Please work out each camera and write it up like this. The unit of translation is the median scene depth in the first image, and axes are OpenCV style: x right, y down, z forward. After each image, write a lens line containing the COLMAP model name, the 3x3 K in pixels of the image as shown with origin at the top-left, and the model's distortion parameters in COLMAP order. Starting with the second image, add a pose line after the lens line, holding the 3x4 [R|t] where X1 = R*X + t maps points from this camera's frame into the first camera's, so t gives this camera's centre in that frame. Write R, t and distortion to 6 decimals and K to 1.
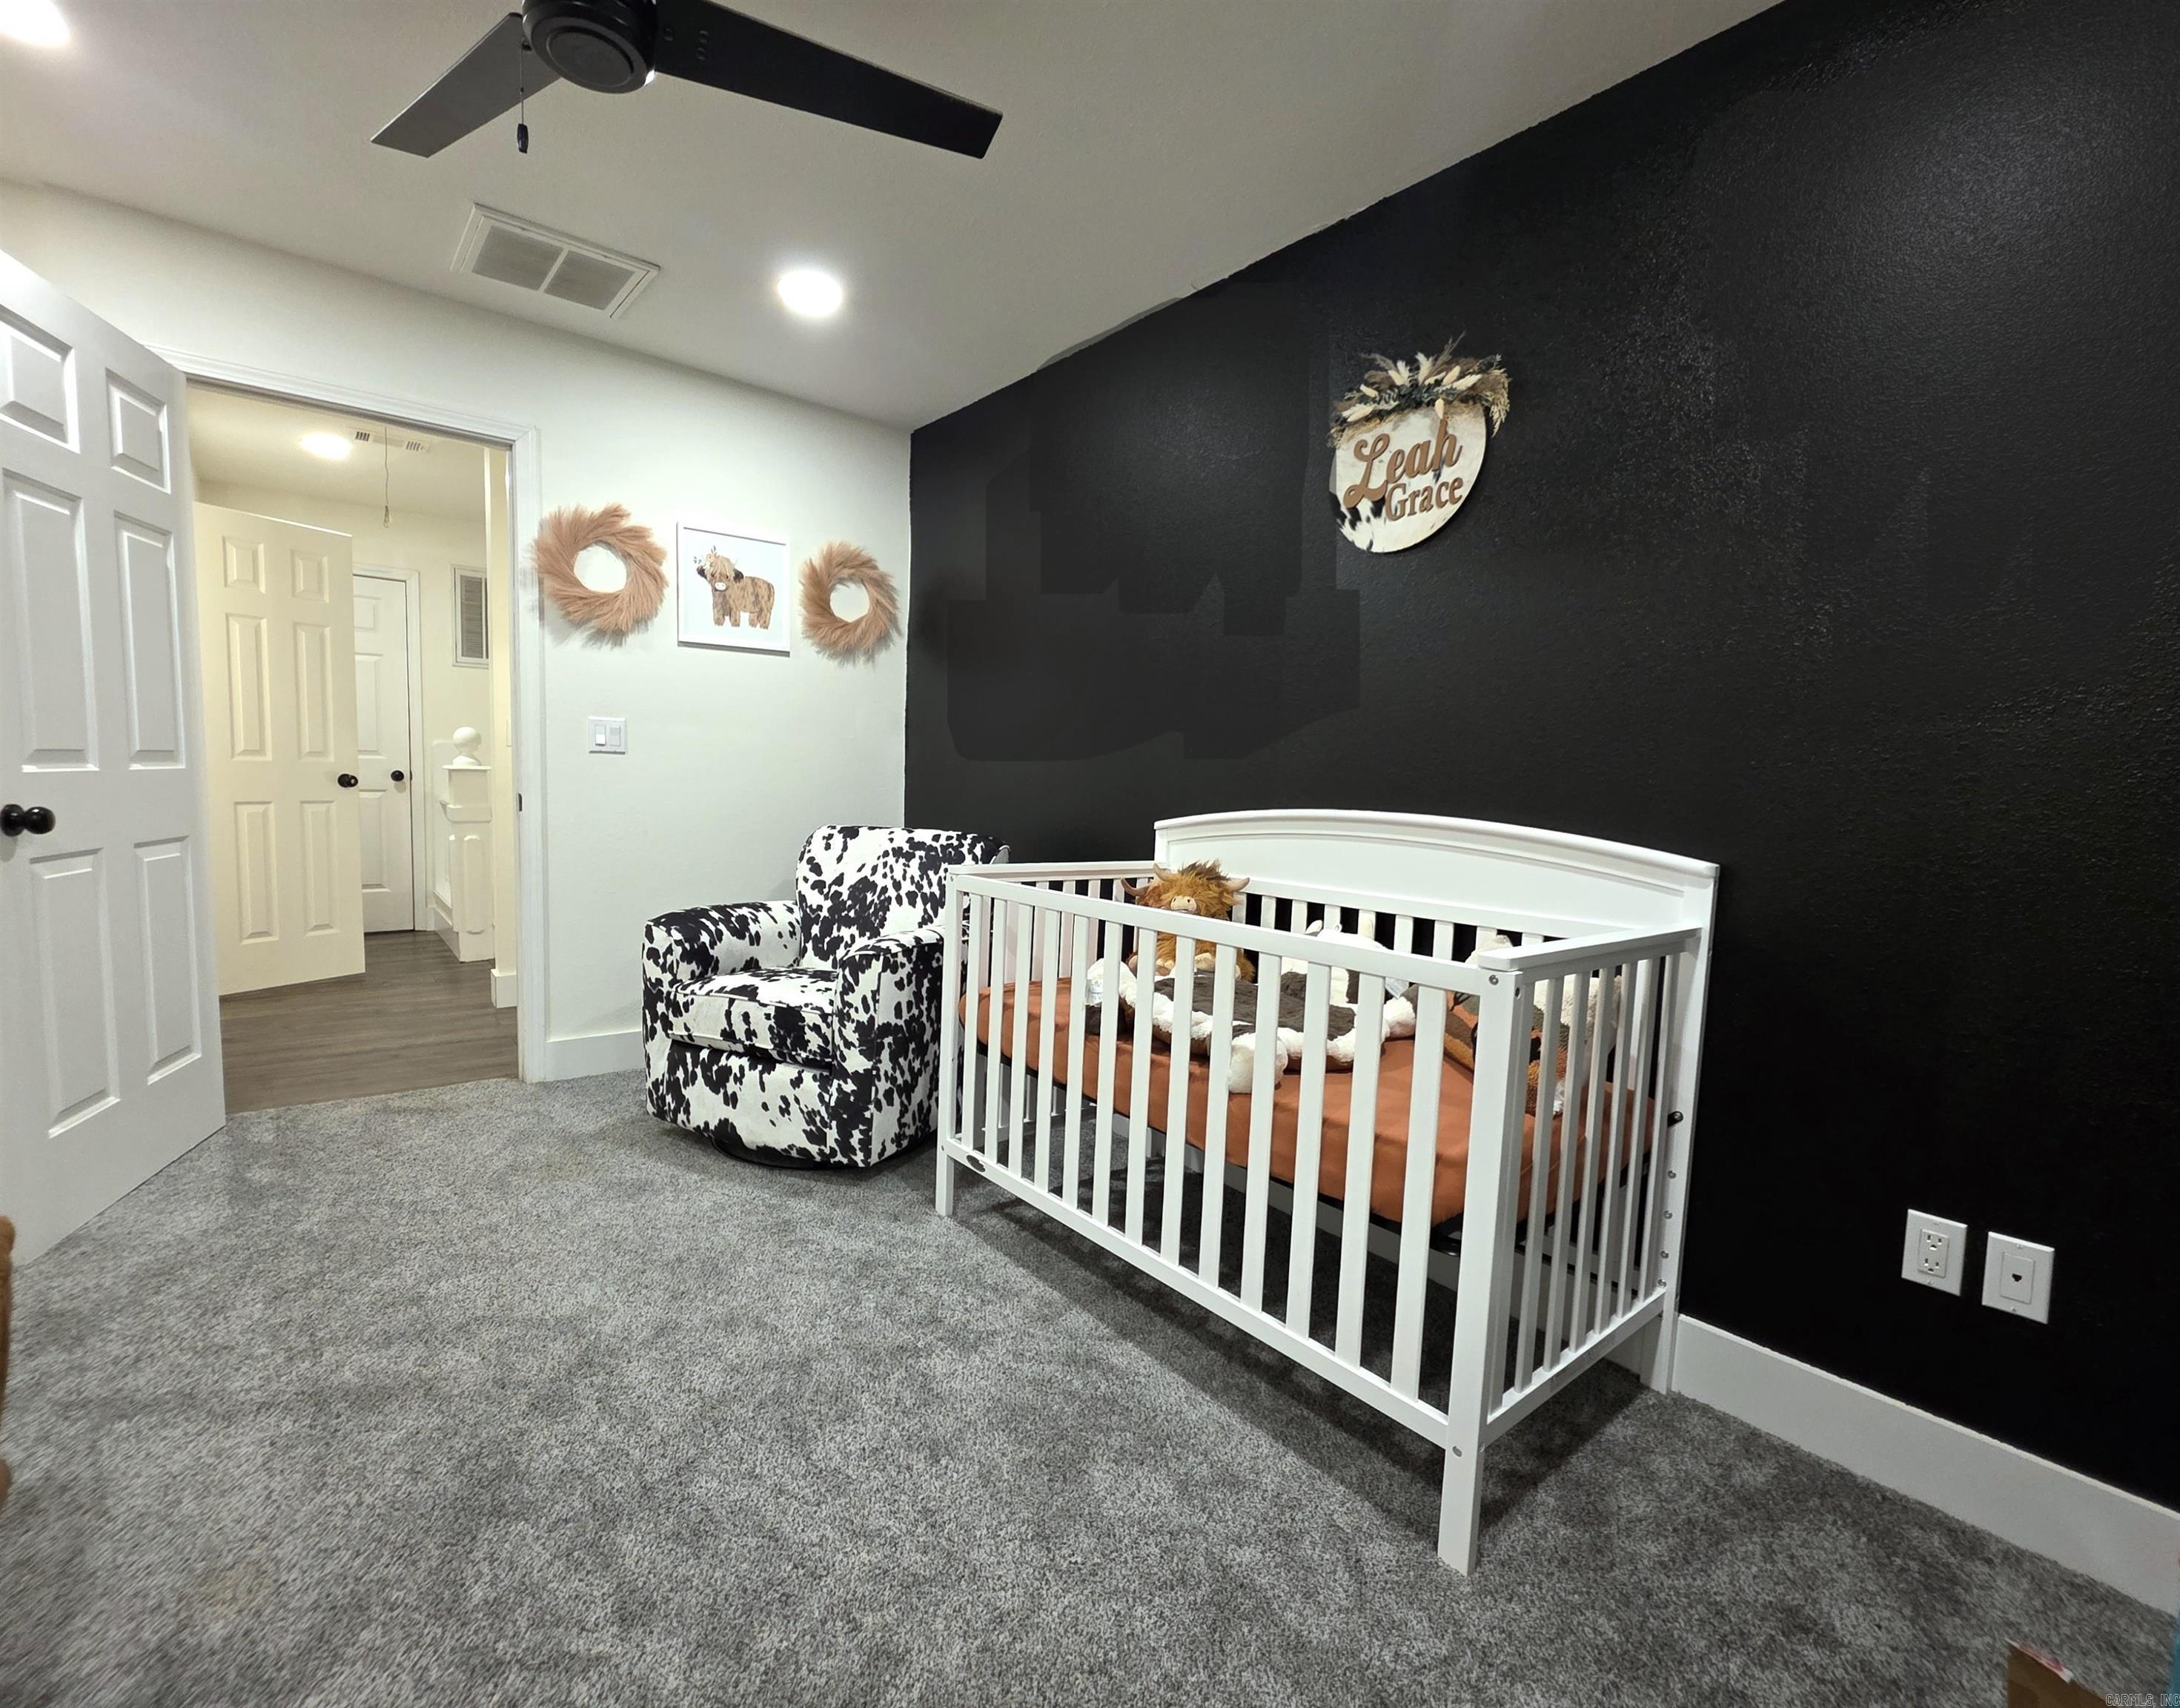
lens RADIAL K [[1021.9, 0, 1082.2], [0, 1021.9, 863.1], [0, 0, 1]] dist [0.004657, -0.000003]
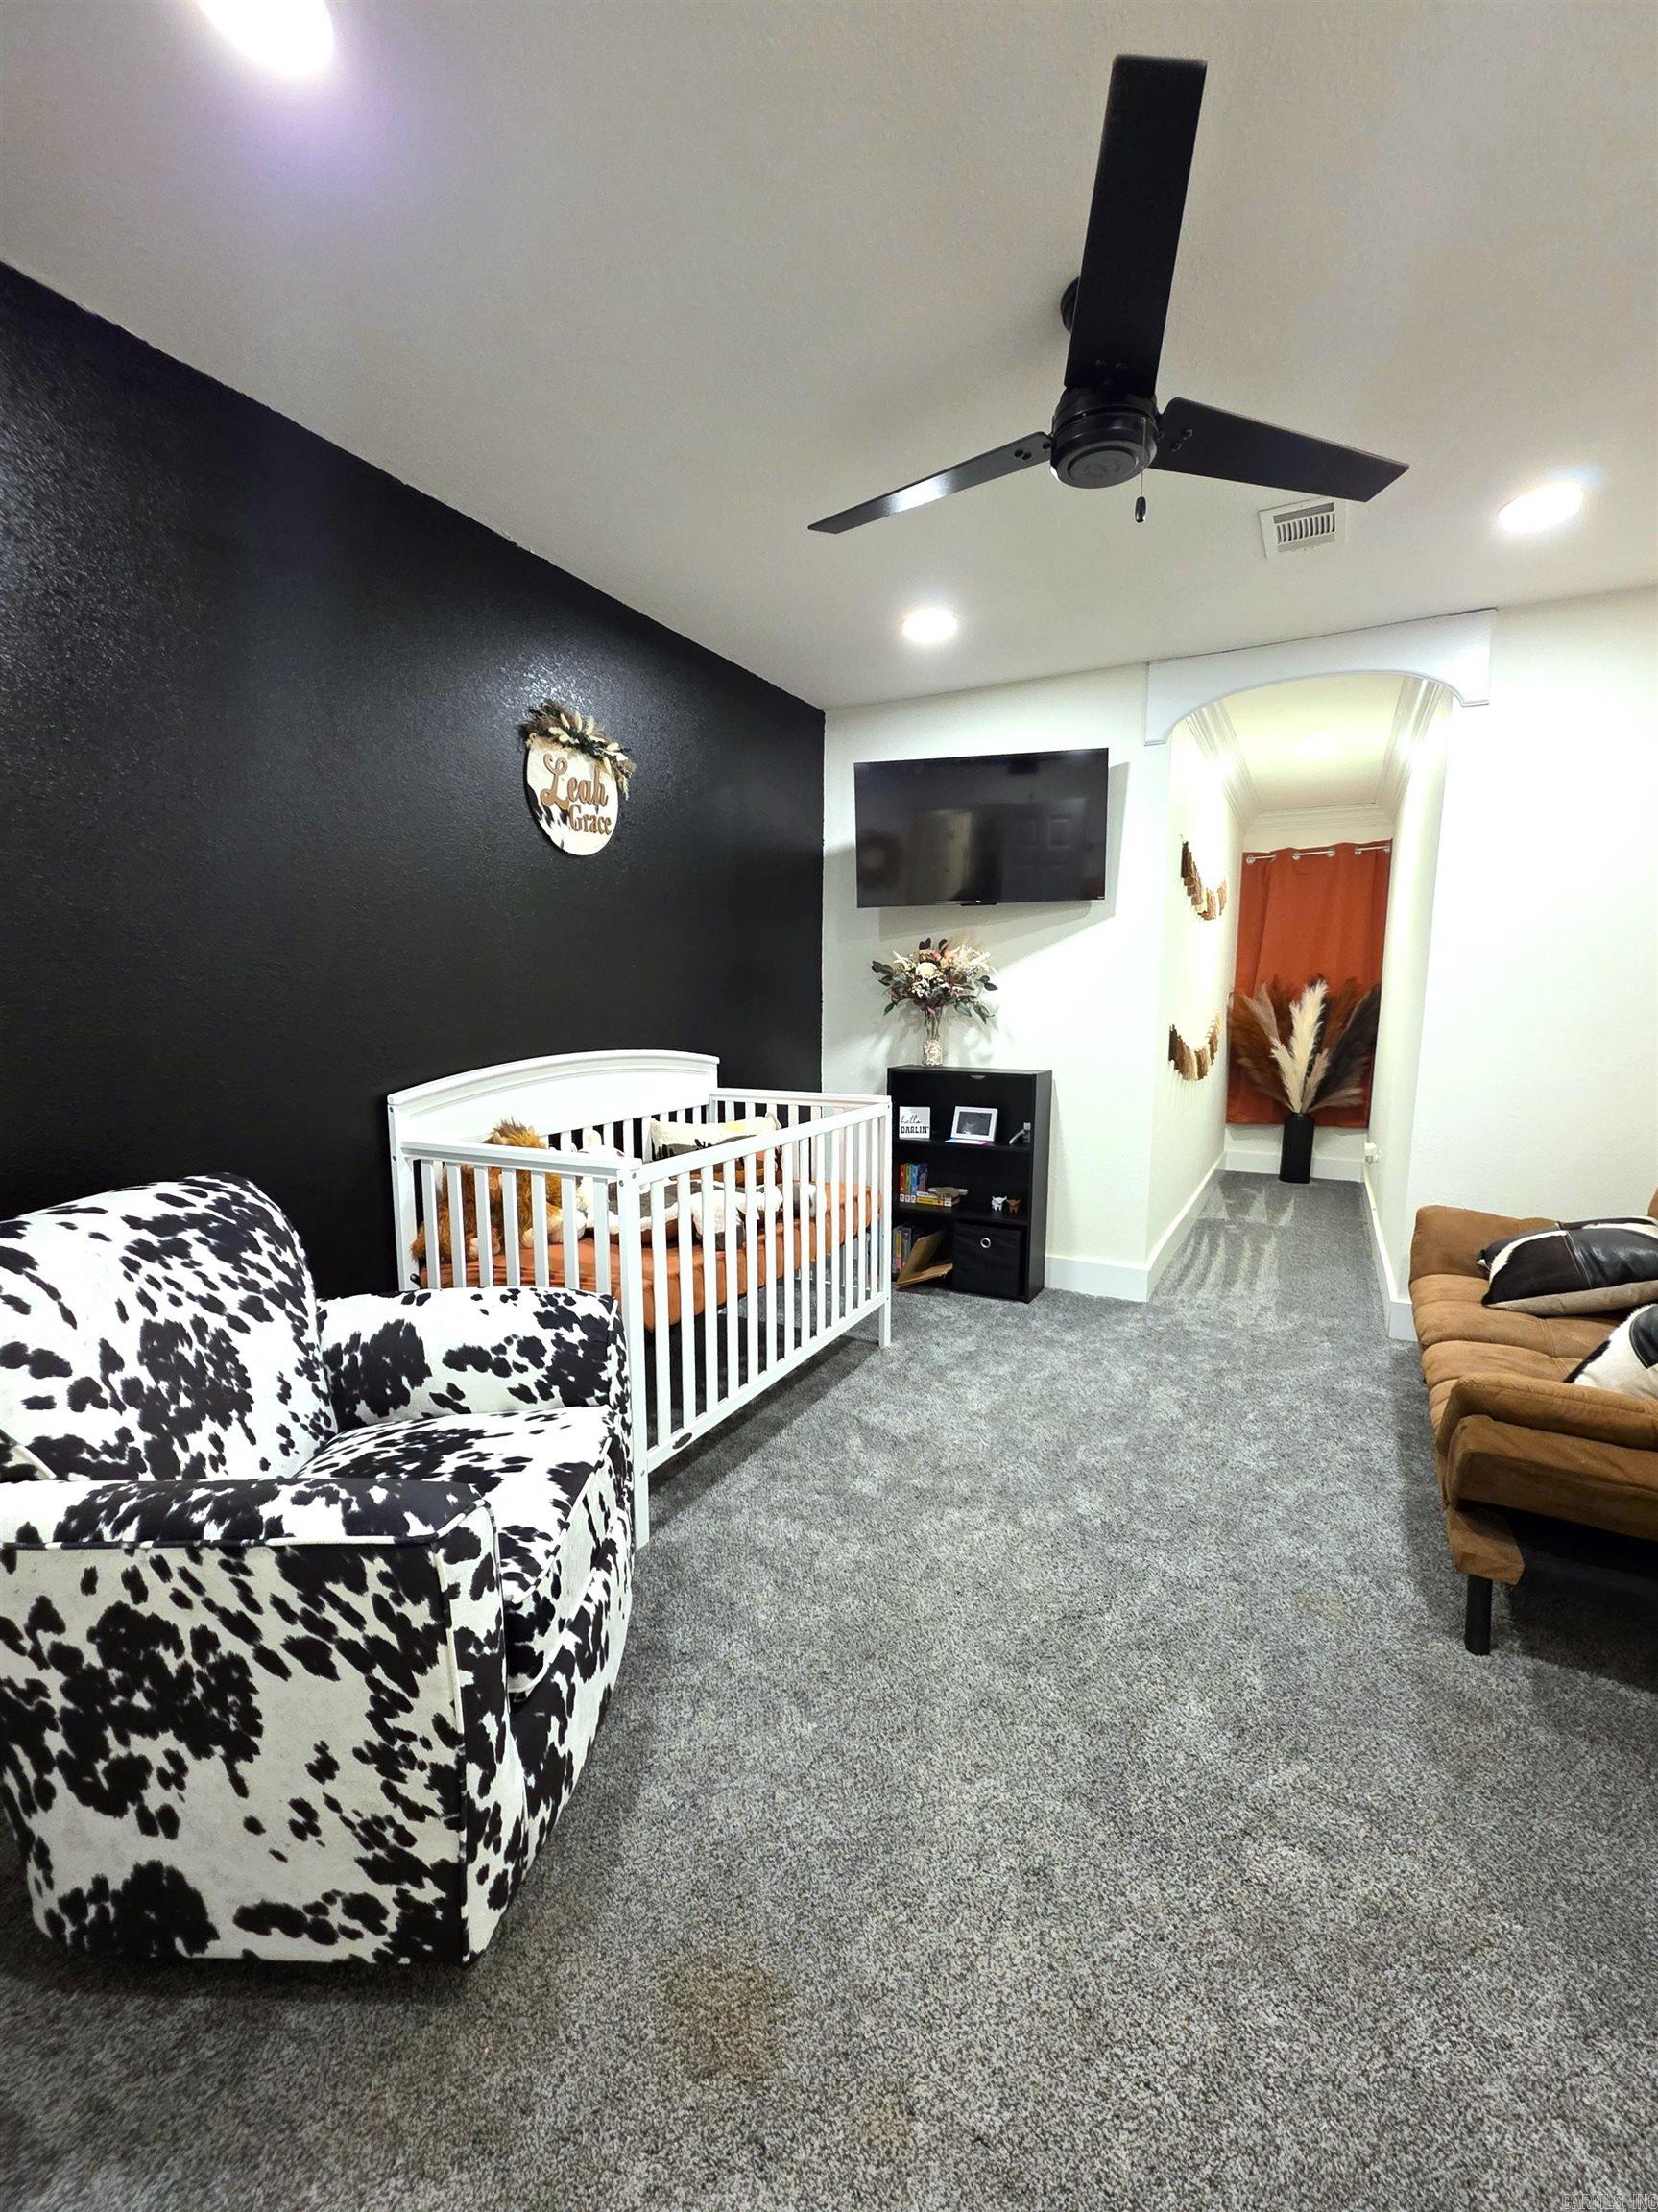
lens RADIAL K [[885.8, 0, 822.0], [0, 885.8, 1101.0], [0, 0, 1]] dist [-0.002964, -0.000195]
pose [[-0.374721, -0.141998, 0.916199, -0.685394], [0.080130, 0.979544, 0.184588, -0.134070], [-0.923668, 0.142584, -0.355677, 0.872880]]
